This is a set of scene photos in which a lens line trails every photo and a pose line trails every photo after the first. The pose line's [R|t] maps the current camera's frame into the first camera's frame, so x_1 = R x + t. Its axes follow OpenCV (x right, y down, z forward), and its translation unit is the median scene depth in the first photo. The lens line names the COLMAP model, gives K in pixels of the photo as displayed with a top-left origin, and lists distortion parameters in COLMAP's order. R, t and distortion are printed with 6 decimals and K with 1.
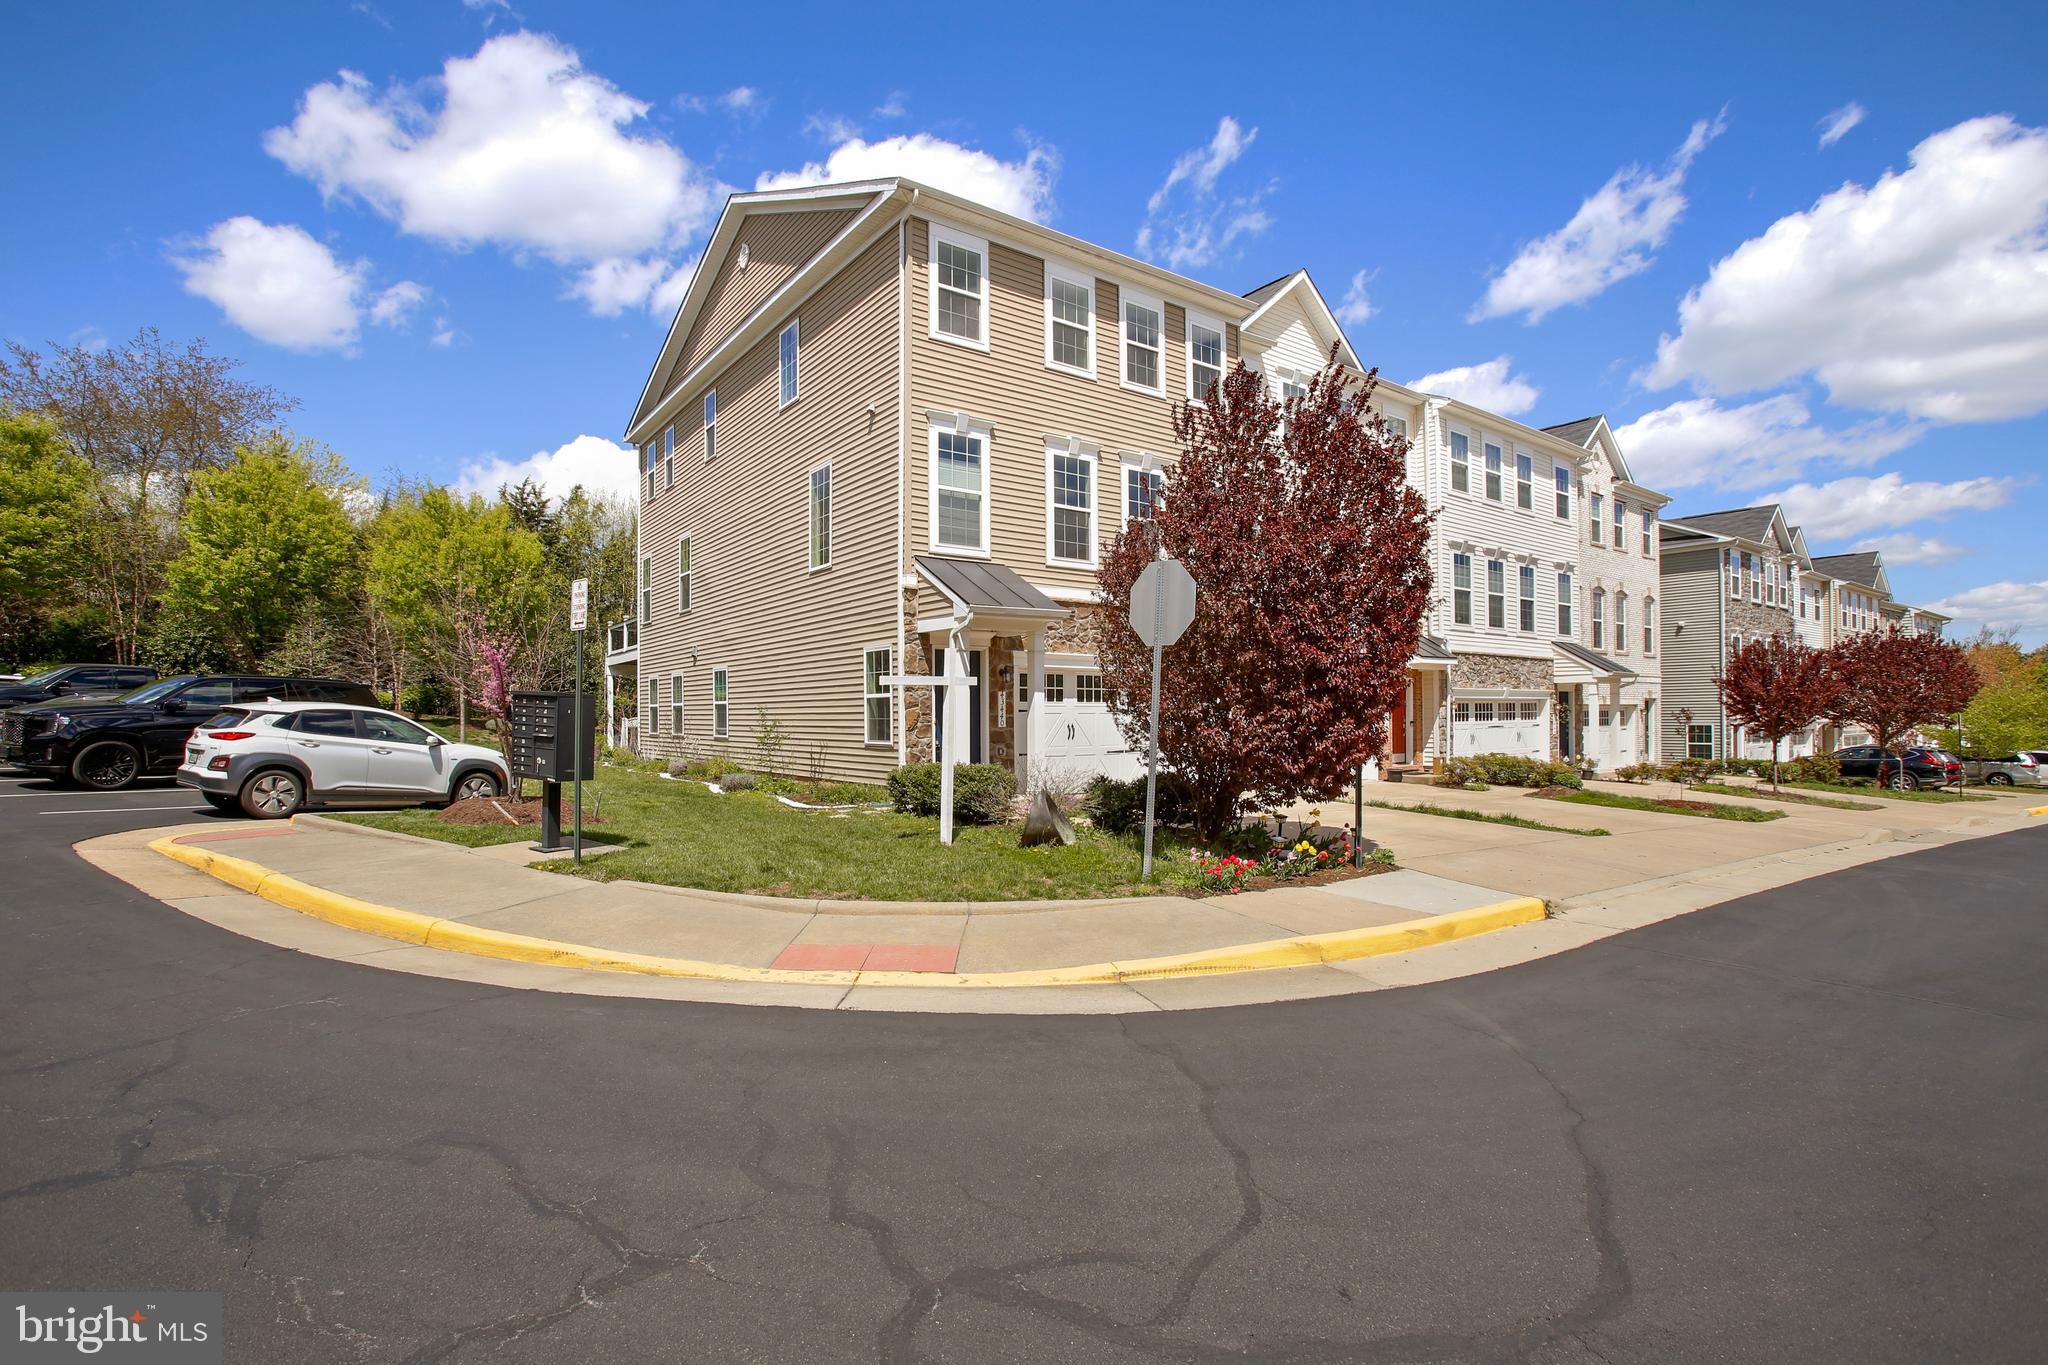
lens RADIAL K [[958.9, 0, 1024.0], [0, 958.9, 682.5], [0, 0, 1]] dist [-0.001418, 0.000083]
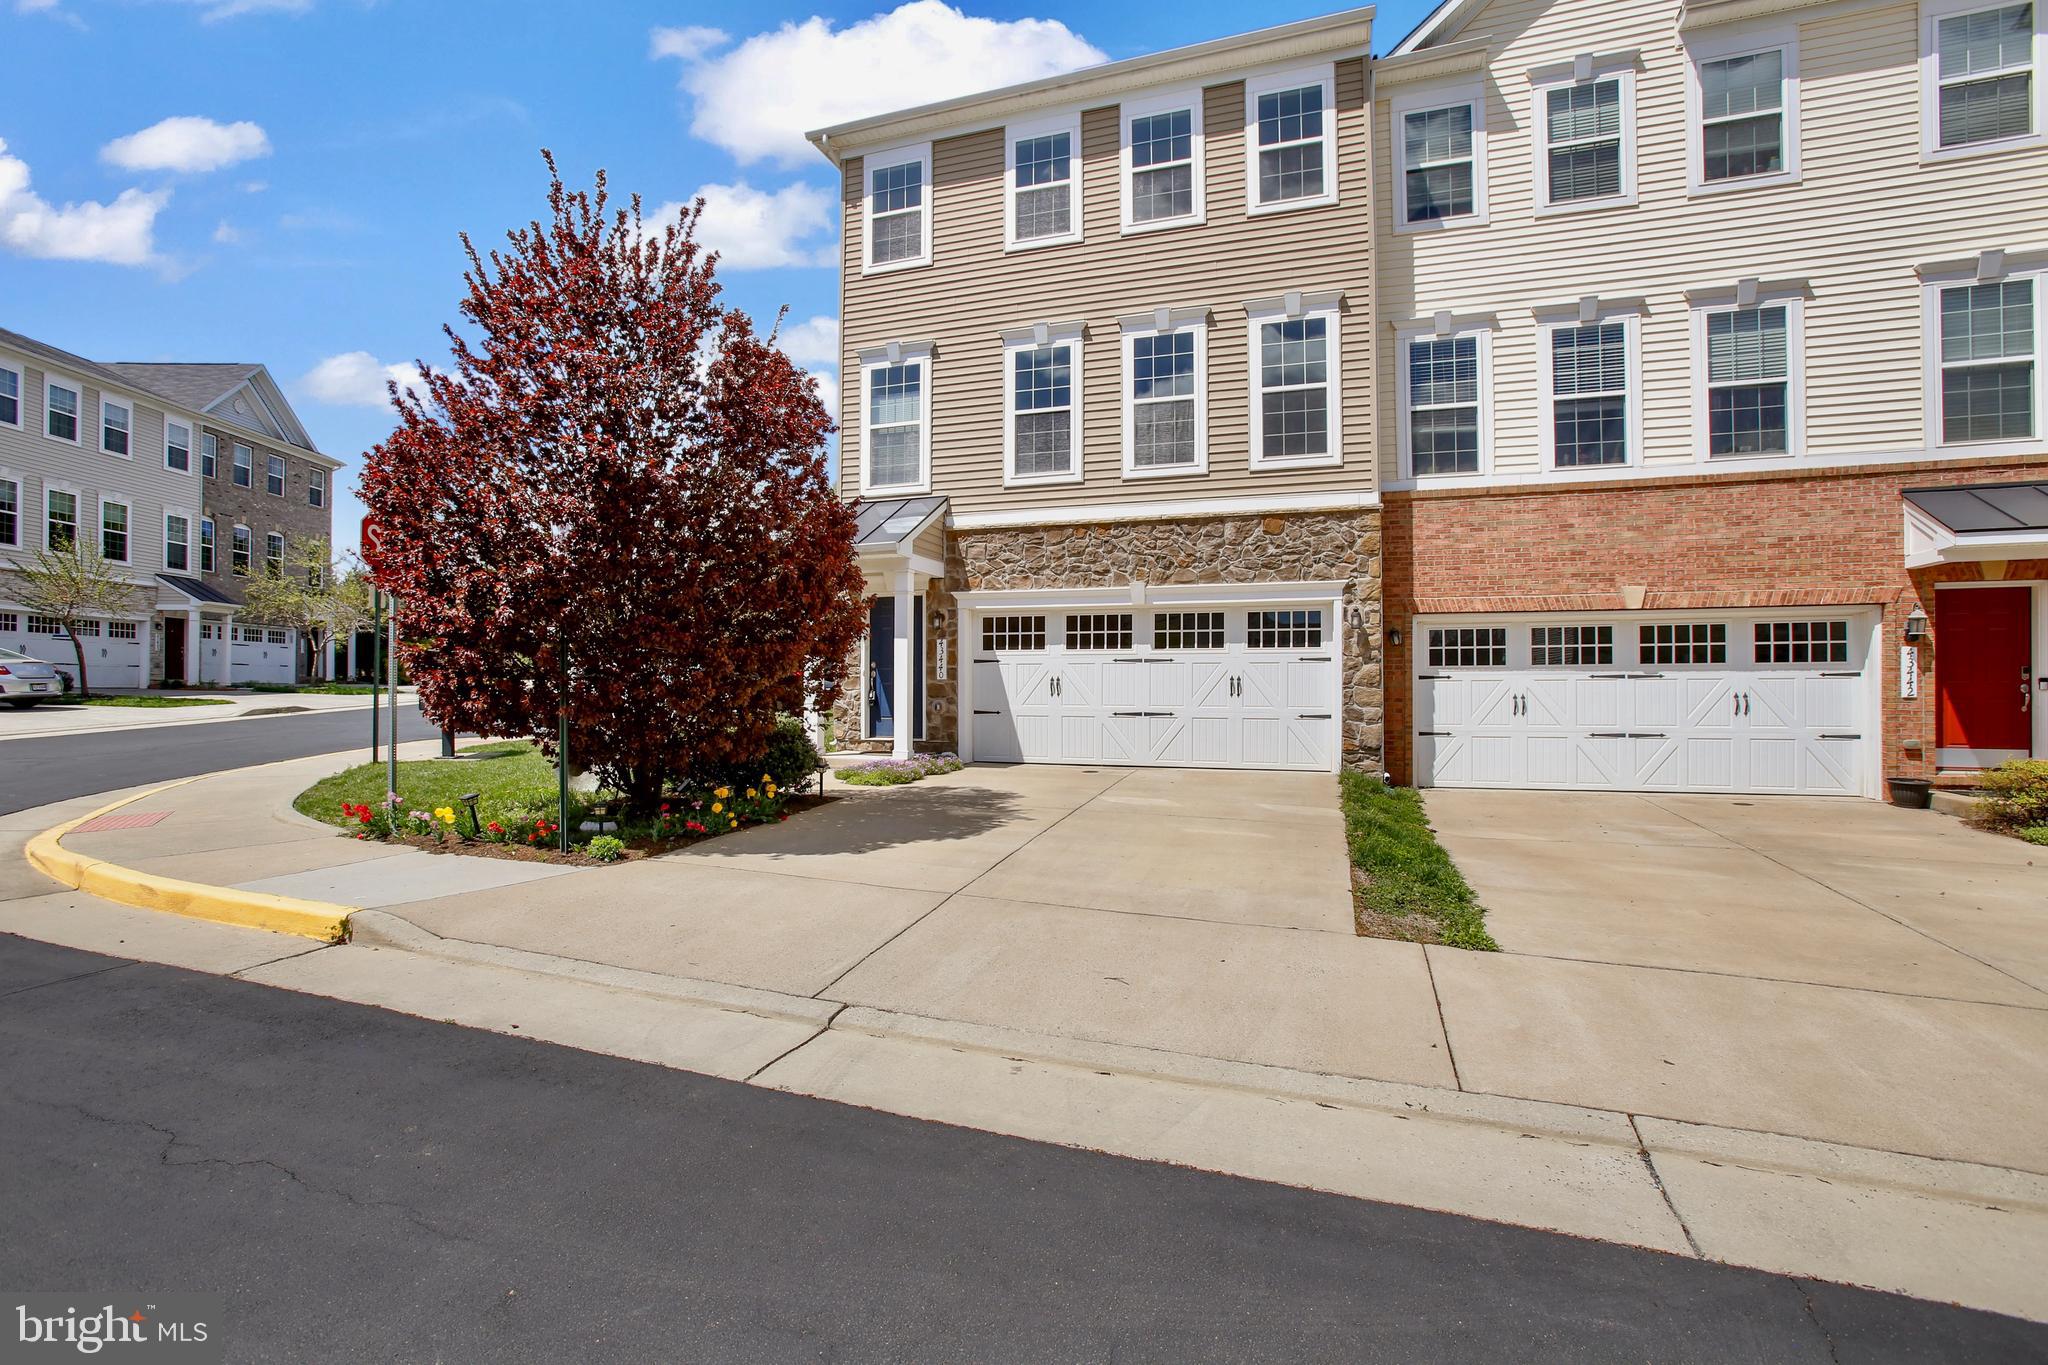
lens RADIAL K [[1051.7, 0, 1023.2], [0, 1051.7, 647.3], [0, 0, 1]] dist [0.000118, 0.000008]
pose [[0.555582, -0.036685, -0.830652, 0.785971], [0.022014, 0.999325, -0.029410, 0.044894], [0.831170, -0.001947, 0.556014, 0.499983]]
